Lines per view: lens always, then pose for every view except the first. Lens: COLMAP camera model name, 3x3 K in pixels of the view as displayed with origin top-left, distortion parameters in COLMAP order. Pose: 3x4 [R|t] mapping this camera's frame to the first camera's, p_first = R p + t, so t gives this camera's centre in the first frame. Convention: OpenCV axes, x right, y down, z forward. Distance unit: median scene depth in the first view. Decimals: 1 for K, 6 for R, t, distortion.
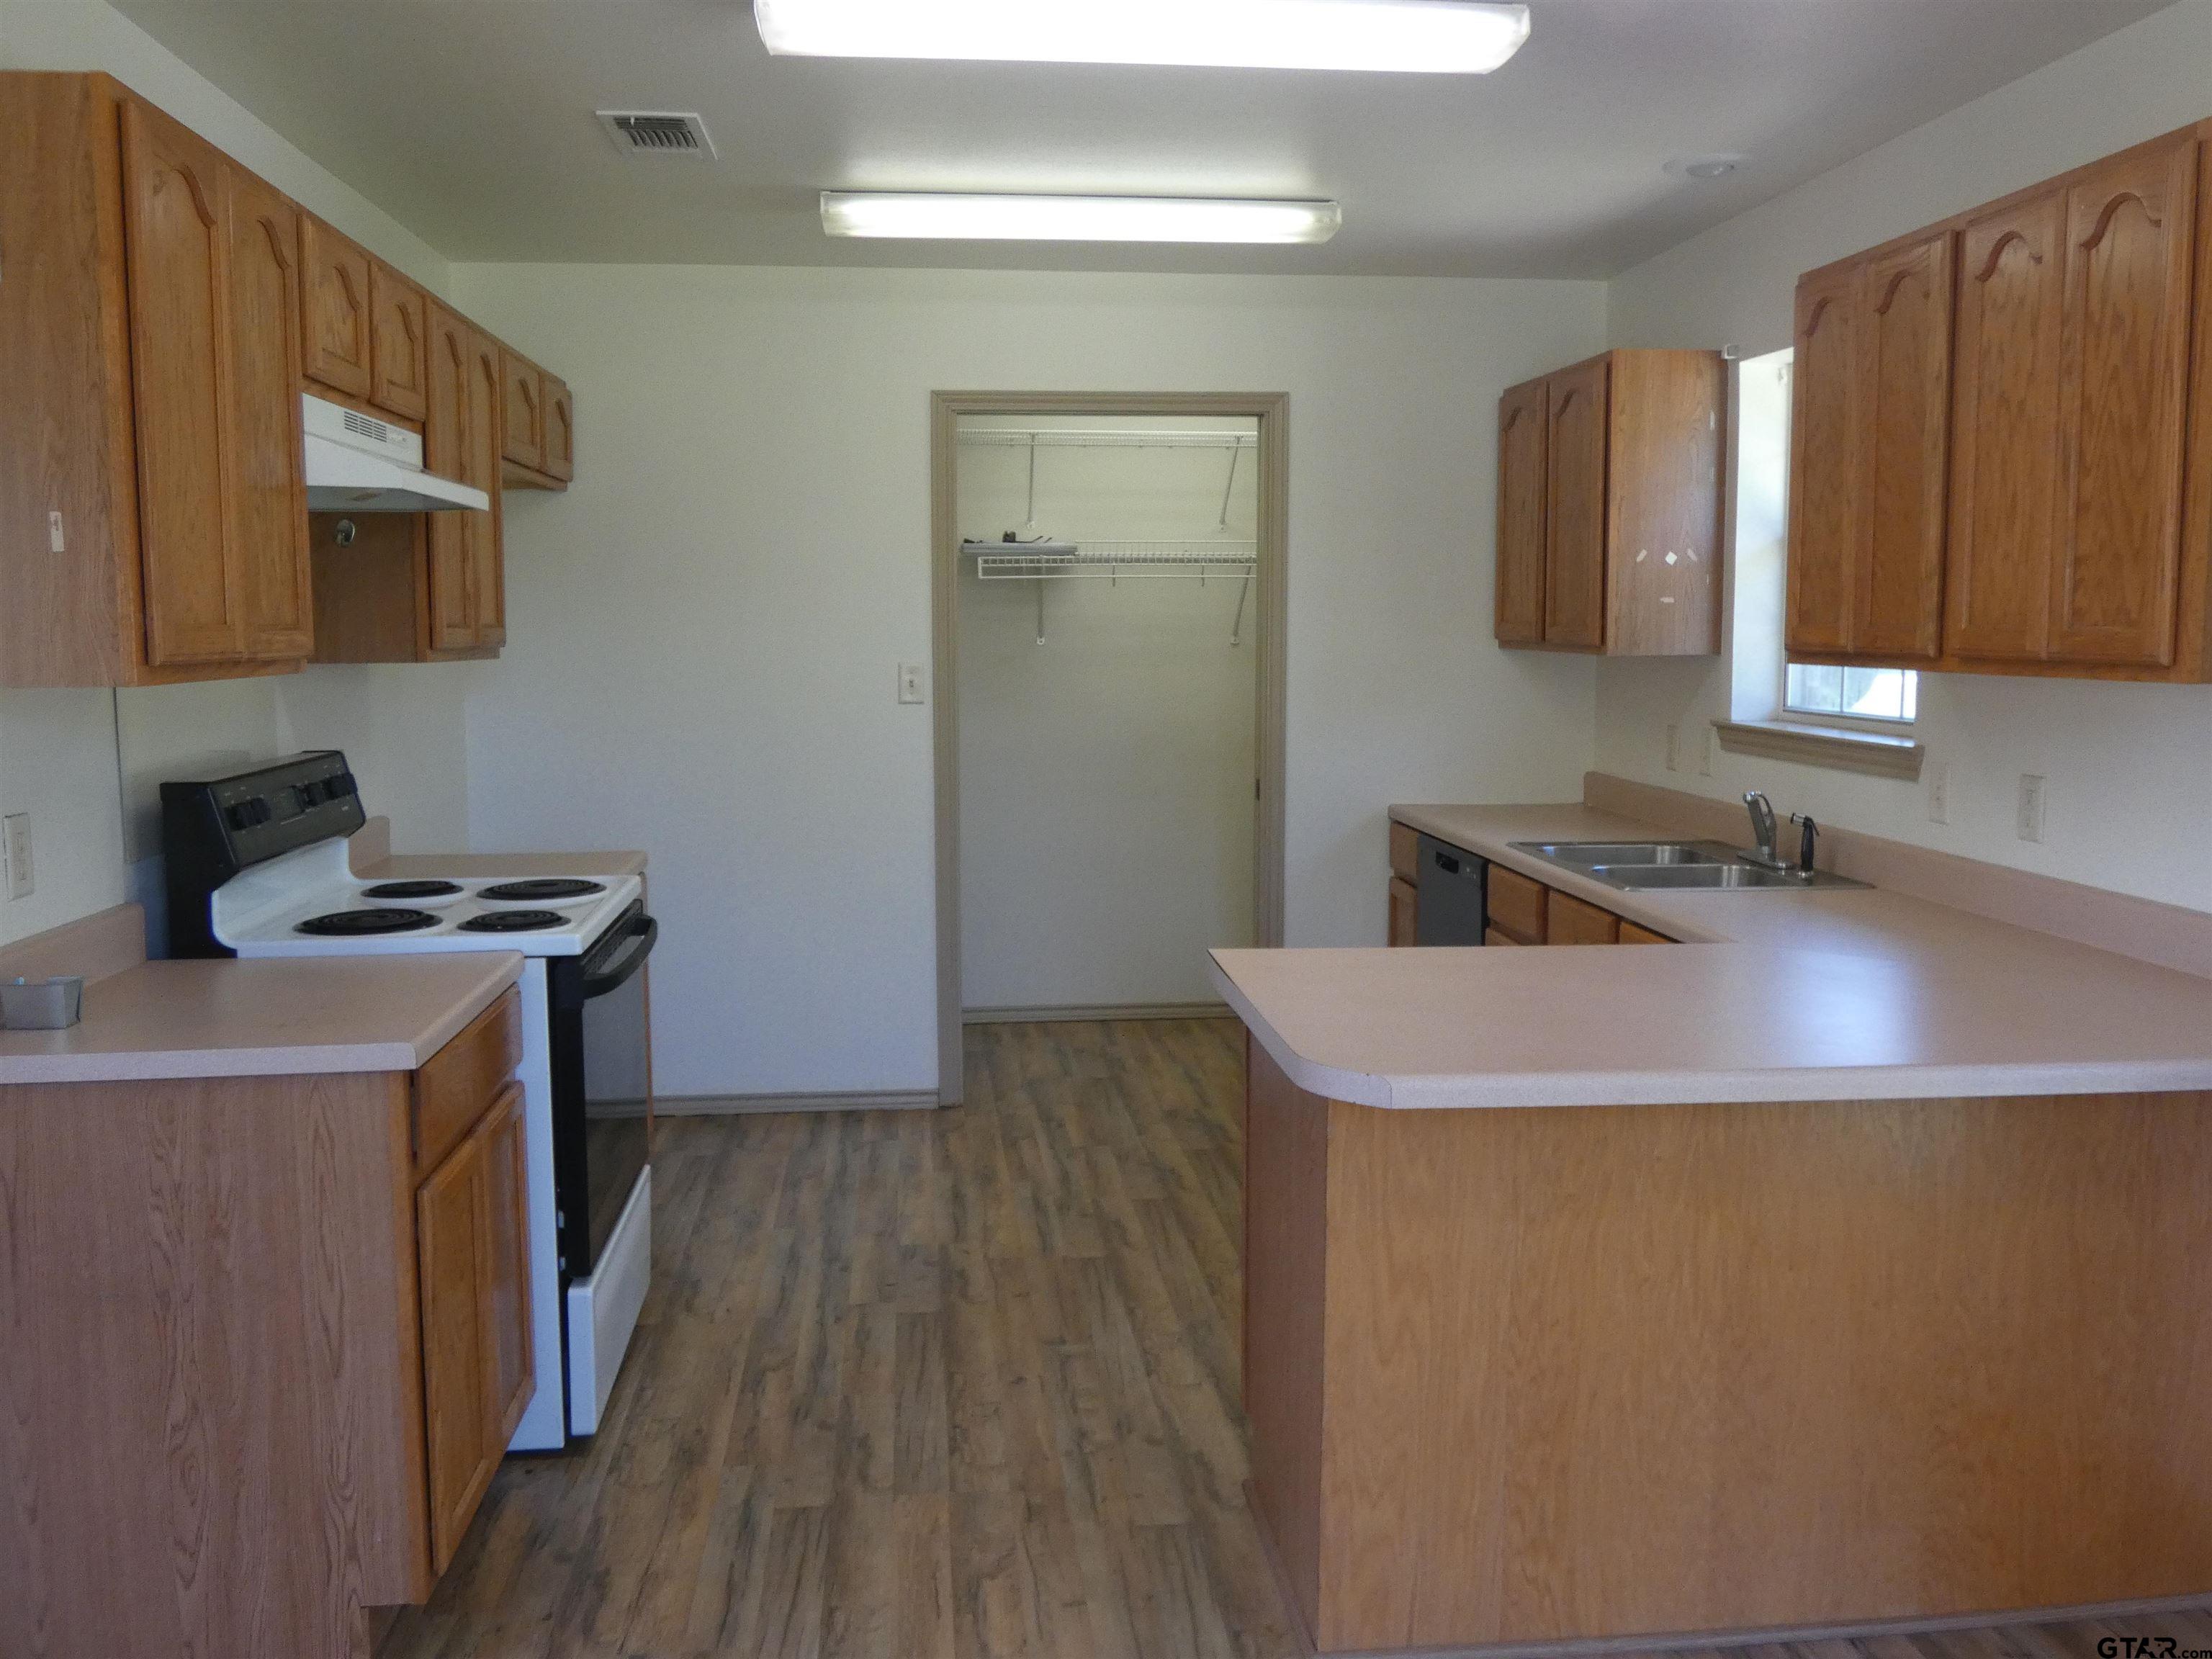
lens RADIAL K [[1914.1, 0, 1106.0], [0, 1914.1, 829.5], [0, 0, 1]] dist [-0.012687, -0.005209]
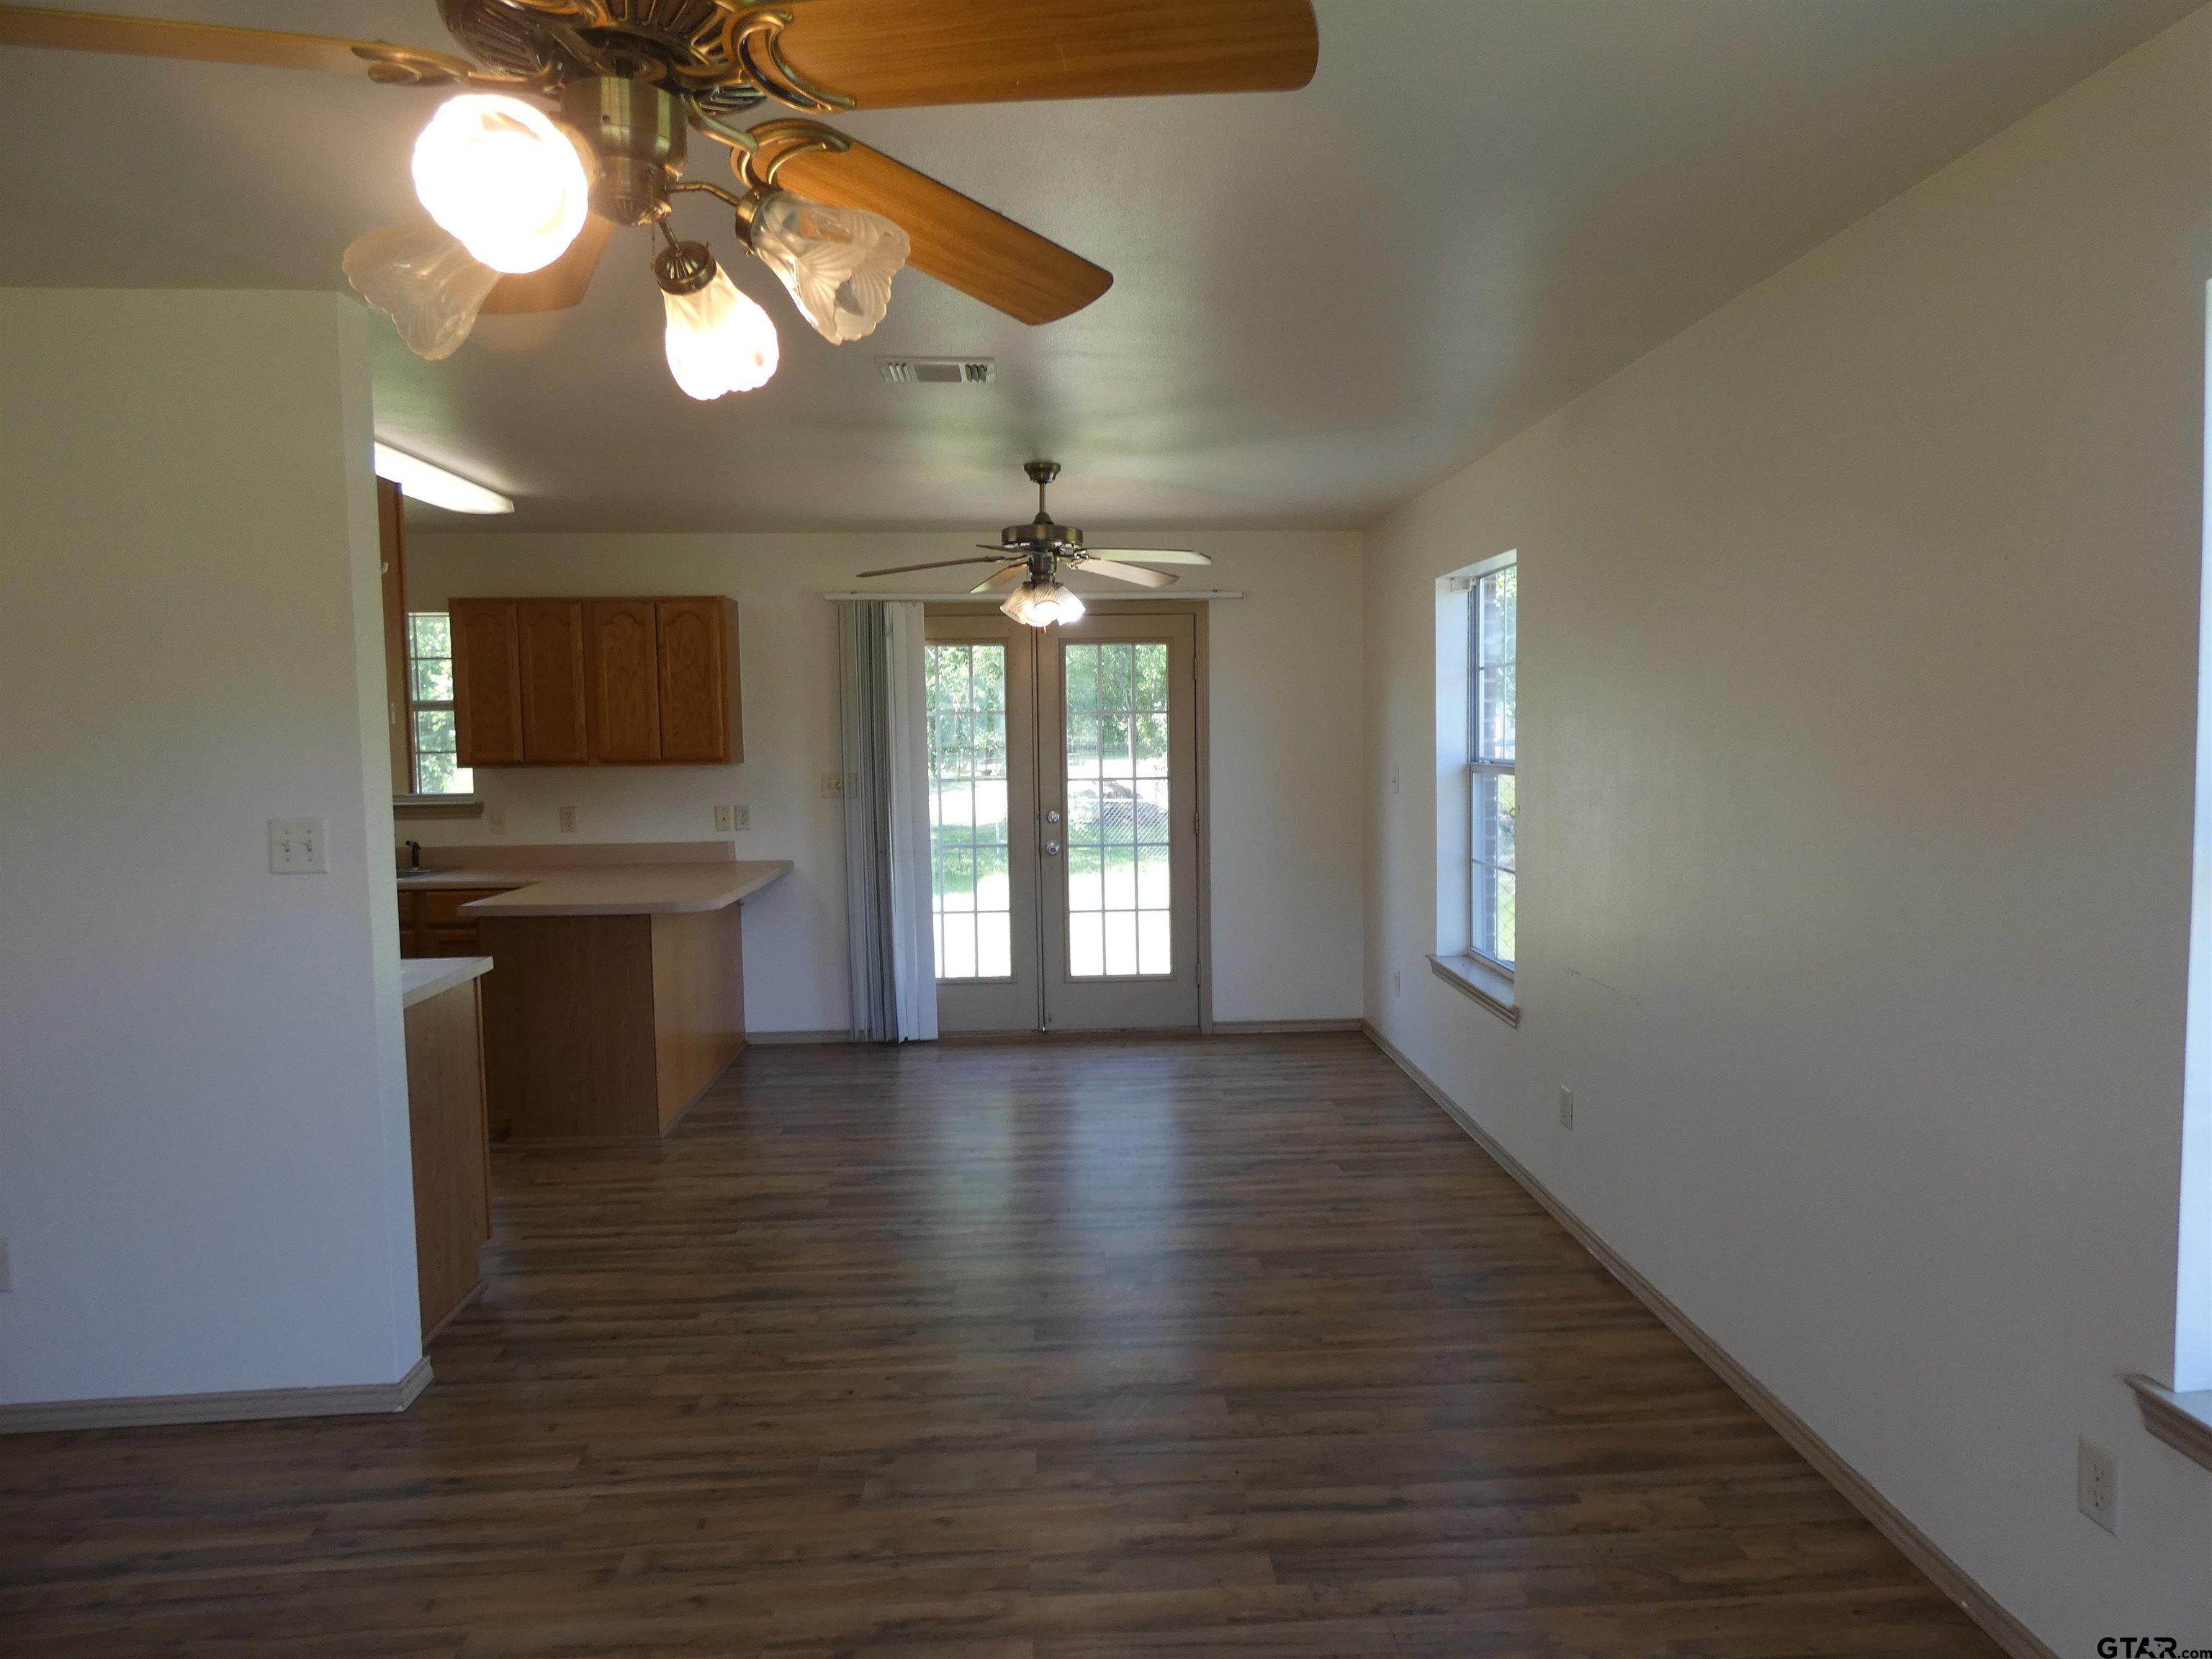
lens RADIAL K [[1330.3, 0, 1101.4], [0, 1330.3, 825.9], [0, 0, 1]] dist [0.007428, 0.000495]
pose [[0.067228, -0.071344, 0.995184, -1.171847], [0.121911, 0.990554, 0.062777, -0.025035], [-0.990262, 0.117103, 0.075291, 0.137643]]
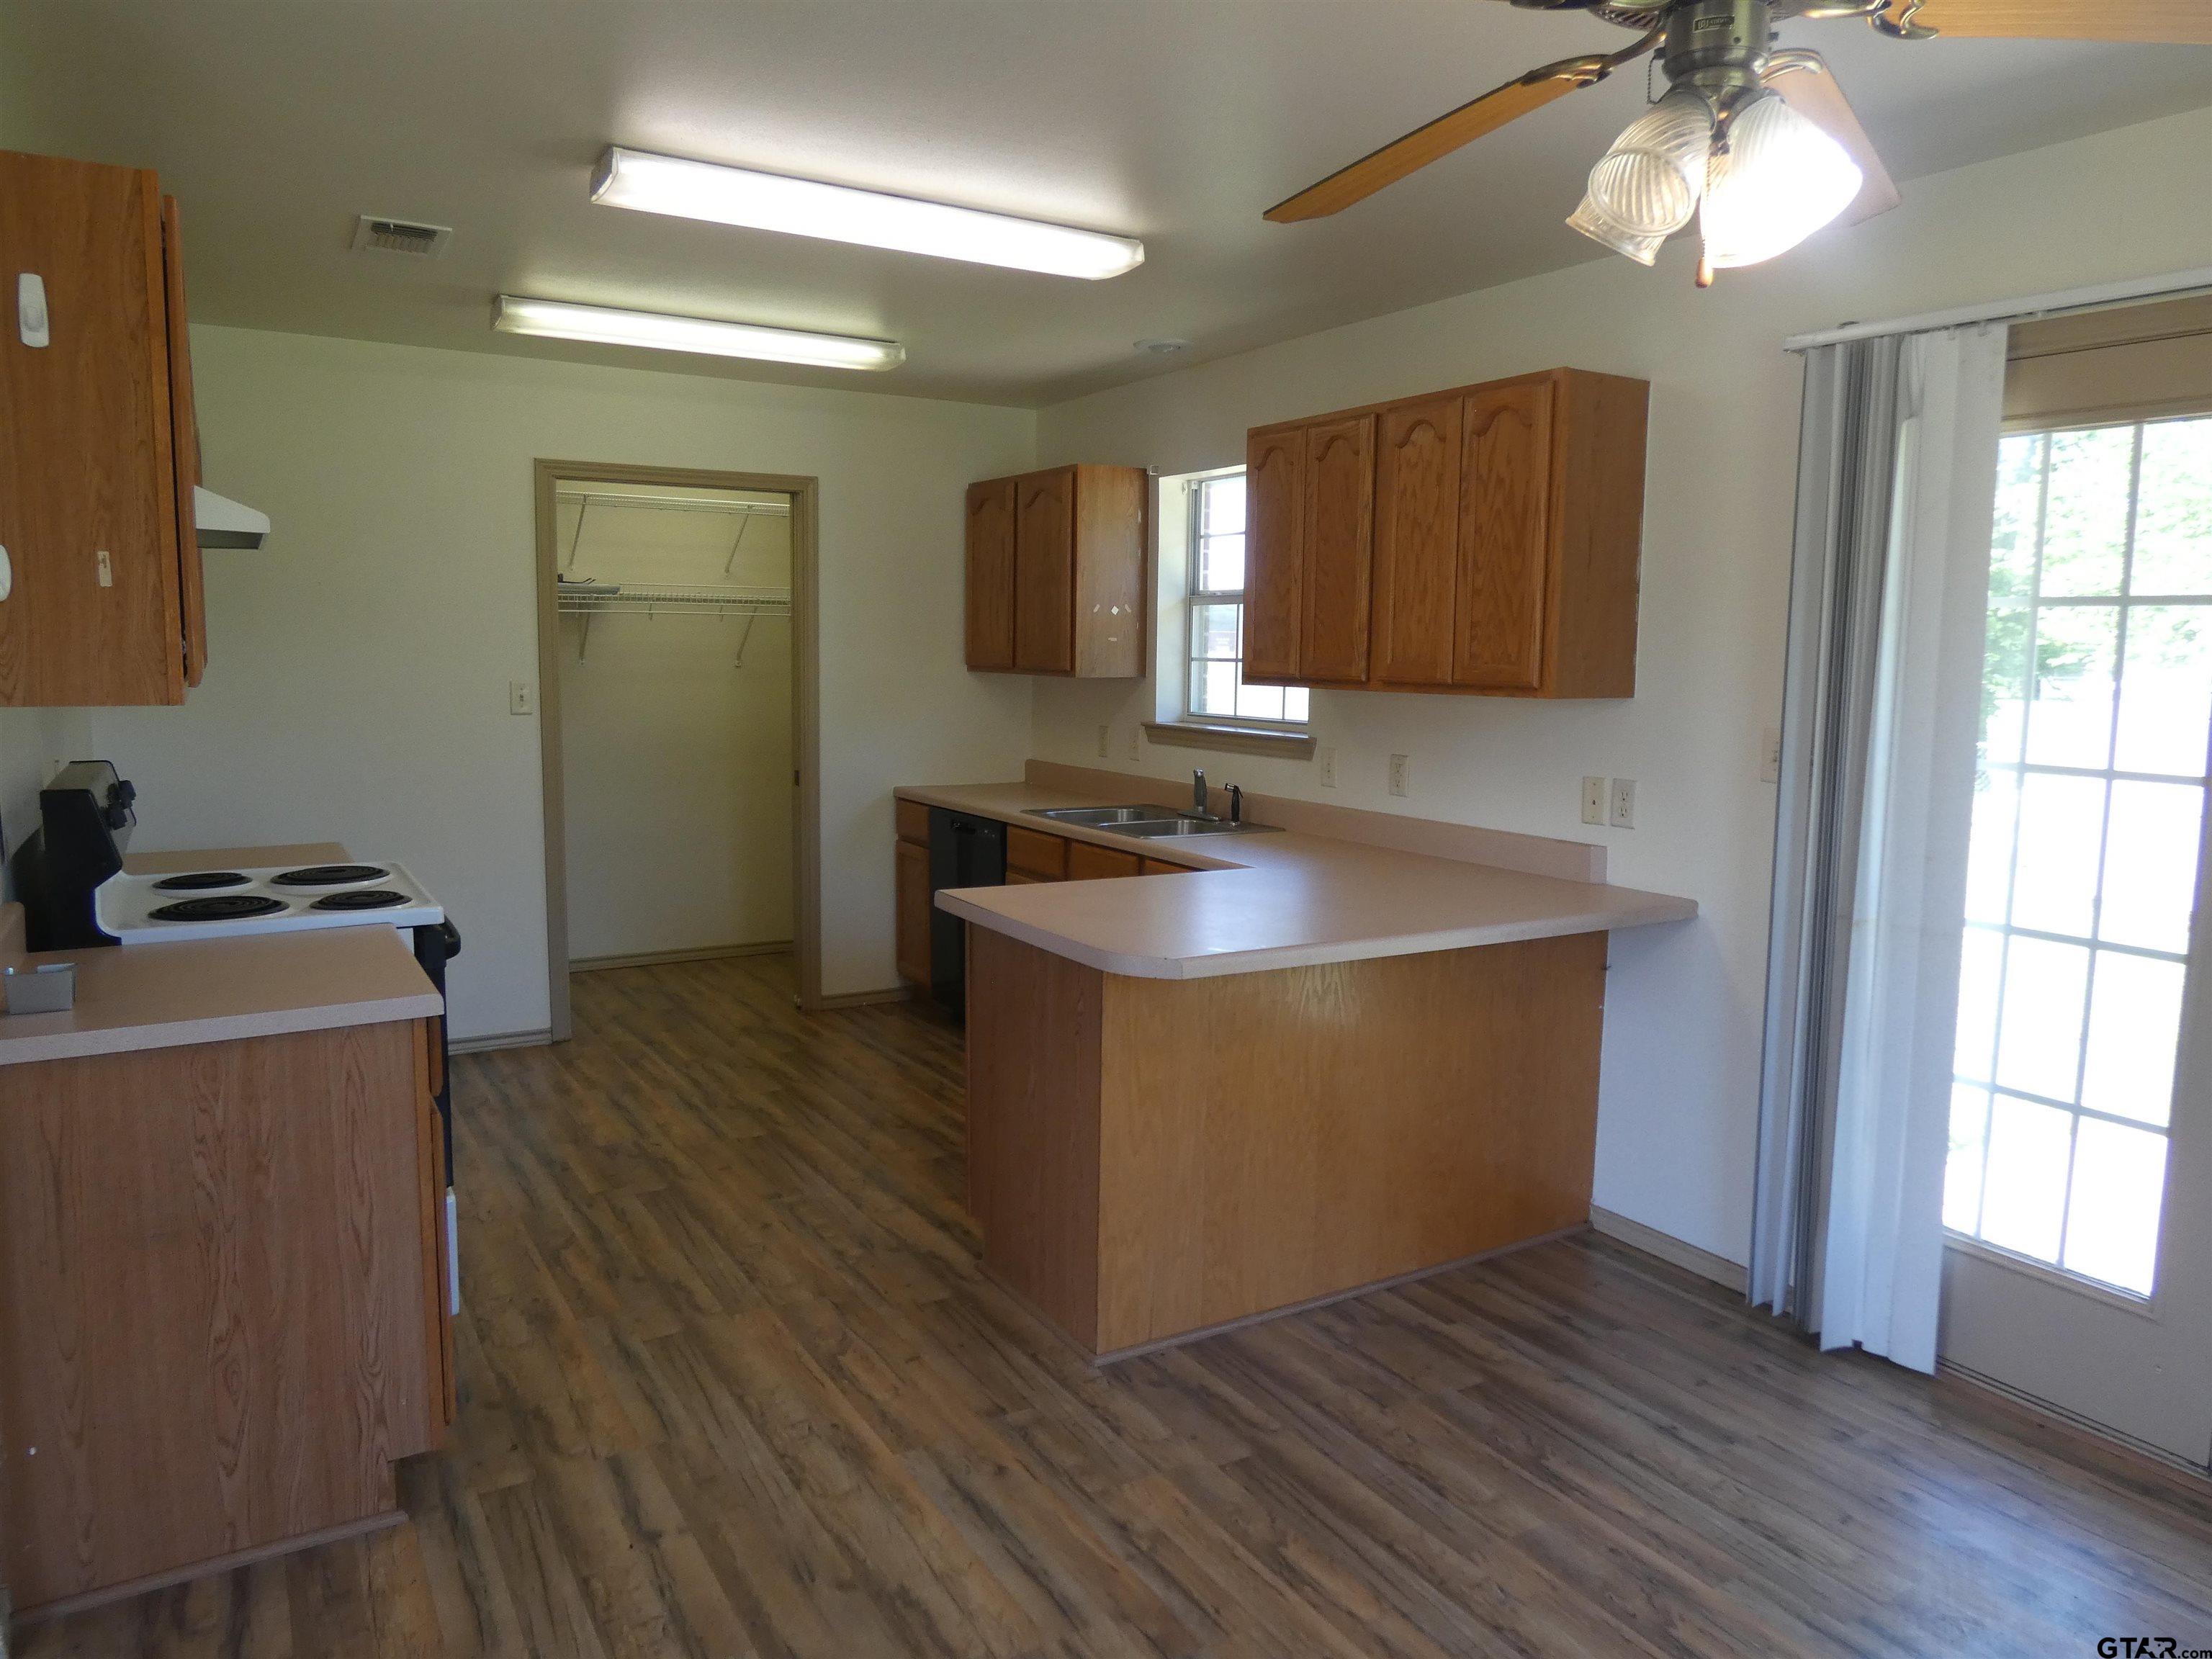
lens RADIAL K [[1509.7, 0, 1100.7], [0, 1509.7, 833.8], [0, 0, 1]] dist [-0.004546, -0.005676]
pose [[0.906455, -0.039966, 0.420408, -0.256974], [0.033198, 0.999175, 0.023408, 0.000046], [-0.420996, -0.007261, 0.907033, -0.042452]]
